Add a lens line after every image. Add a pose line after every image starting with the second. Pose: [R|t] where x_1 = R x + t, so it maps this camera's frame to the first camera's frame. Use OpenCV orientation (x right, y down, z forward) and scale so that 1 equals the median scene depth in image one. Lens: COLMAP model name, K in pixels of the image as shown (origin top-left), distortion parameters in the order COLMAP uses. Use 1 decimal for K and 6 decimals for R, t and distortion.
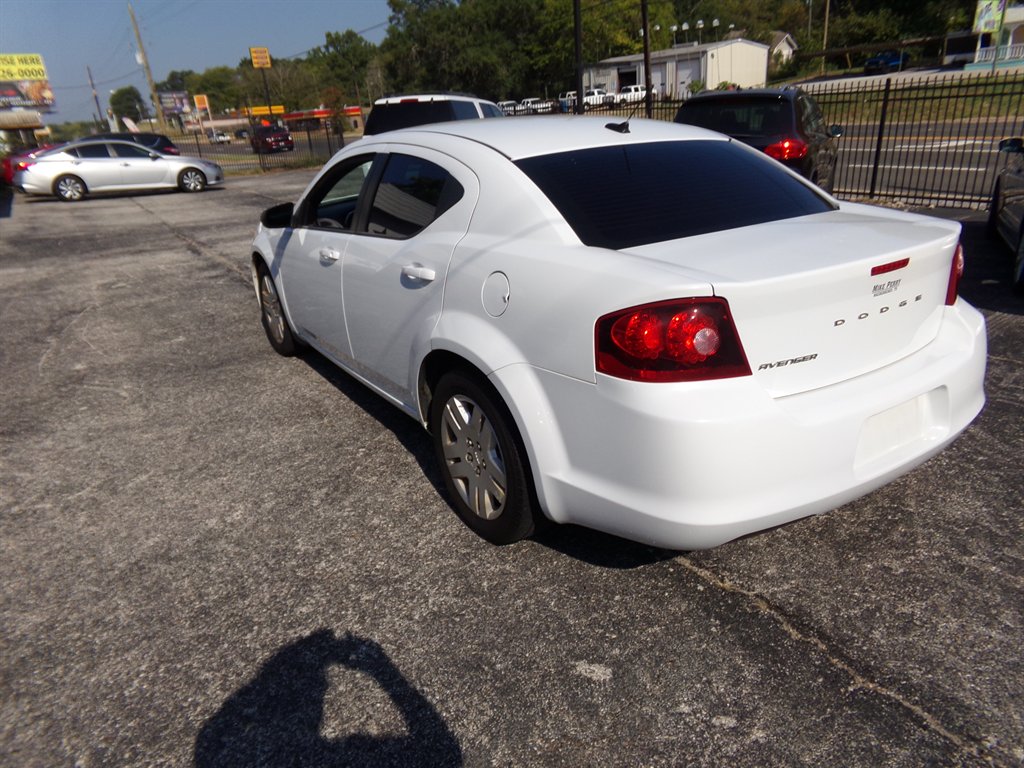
lens RADIAL K [[686.4, 0, 513.9], [0, 686.4, 386.2], [0, 0, 1]] dist [-0.009440, 0.025546]
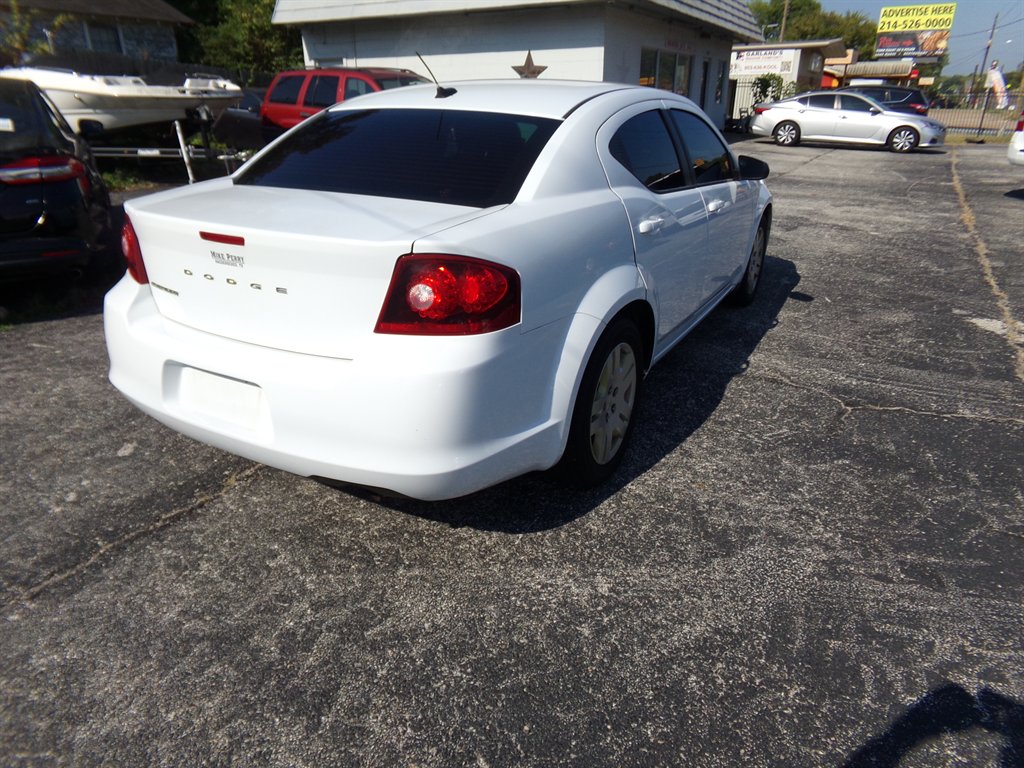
lens RADIAL K [[686.4, 0, 513.9], [0, 686.4, 386.2], [0, 0, 1]] dist [-0.009440, 0.025546]
pose [[0.476957, 0.403620, -0.780771, 0.256069], [-0.356589, 0.900791, 0.247831, -0.059889], [0.803340, 0.160210, 0.573565, 0.125031]]
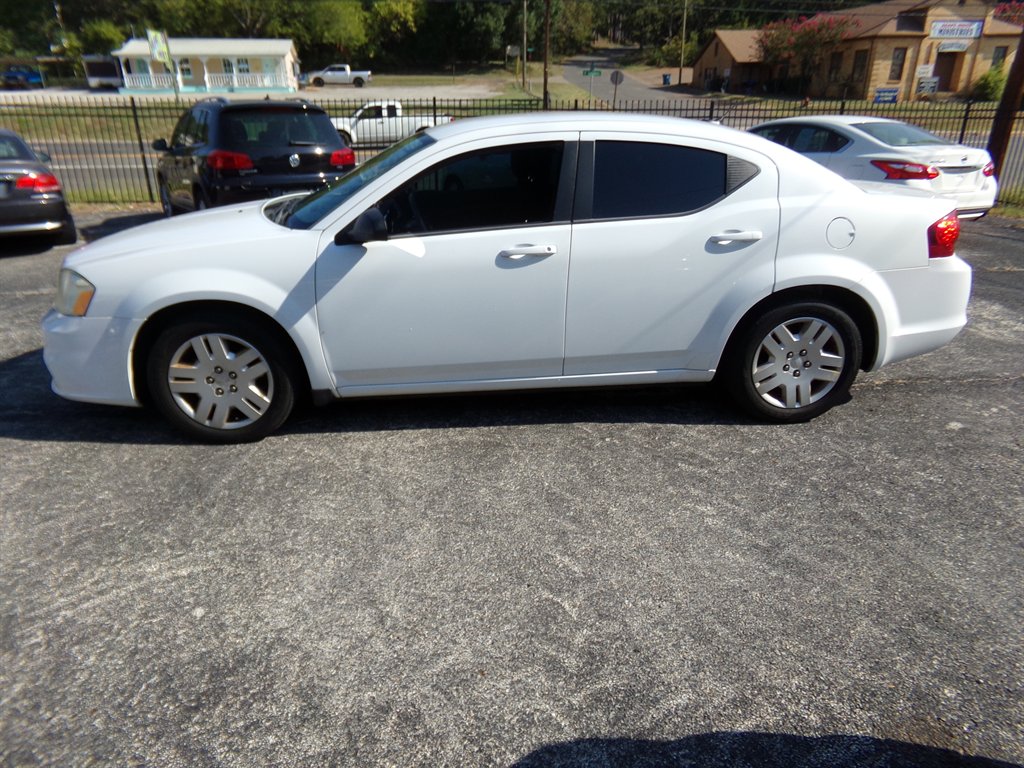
lens RADIAL K [[686.4, 0, 513.9], [0, 686.4, 386.2], [0, 0, 1]] dist [-0.009440, 0.025546]
pose [[0.473947, -0.283238, 0.833757, -0.292552], [0.306097, 0.940800, 0.145602, -0.044561], [-0.825638, 0.186203, 0.532588, 0.153023]]
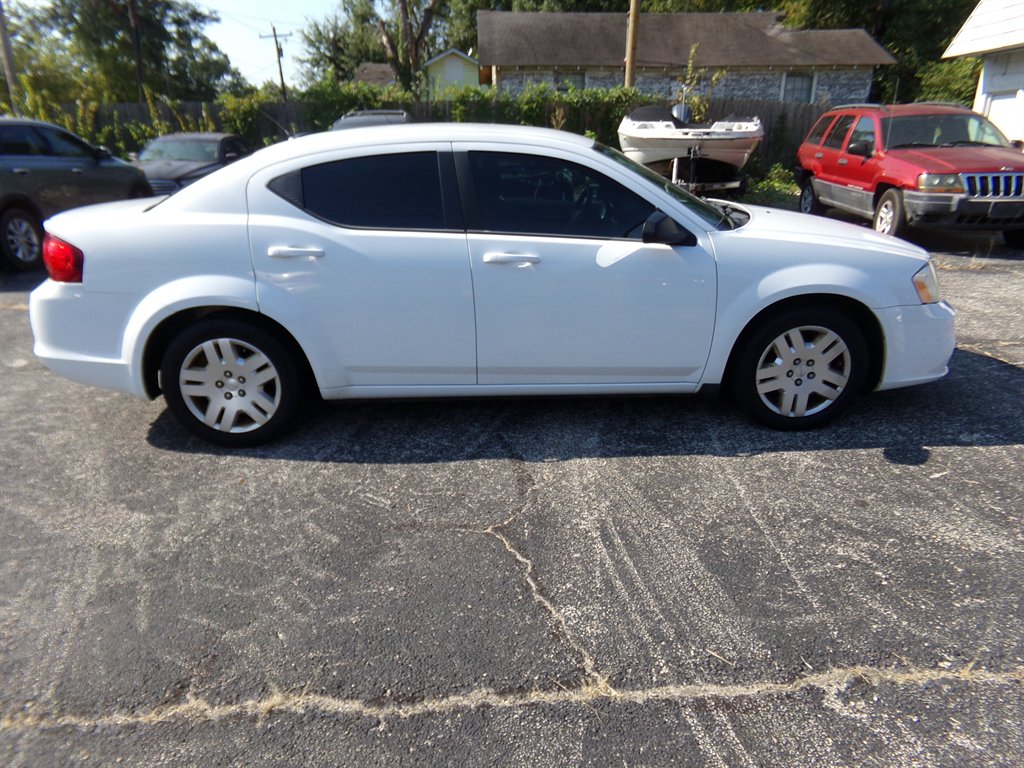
lens RADIAL K [[686.4, 0, 513.9], [0, 686.4, 386.2], [0, 0, 1]] dist [-0.009440, 0.025546]
pose [[-0.489735, 0.361871, -0.793227, 0.260707], [-0.291796, 0.789304, 0.540235, -0.185964], [0.821593, 0.496033, -0.280957, 0.435434]]
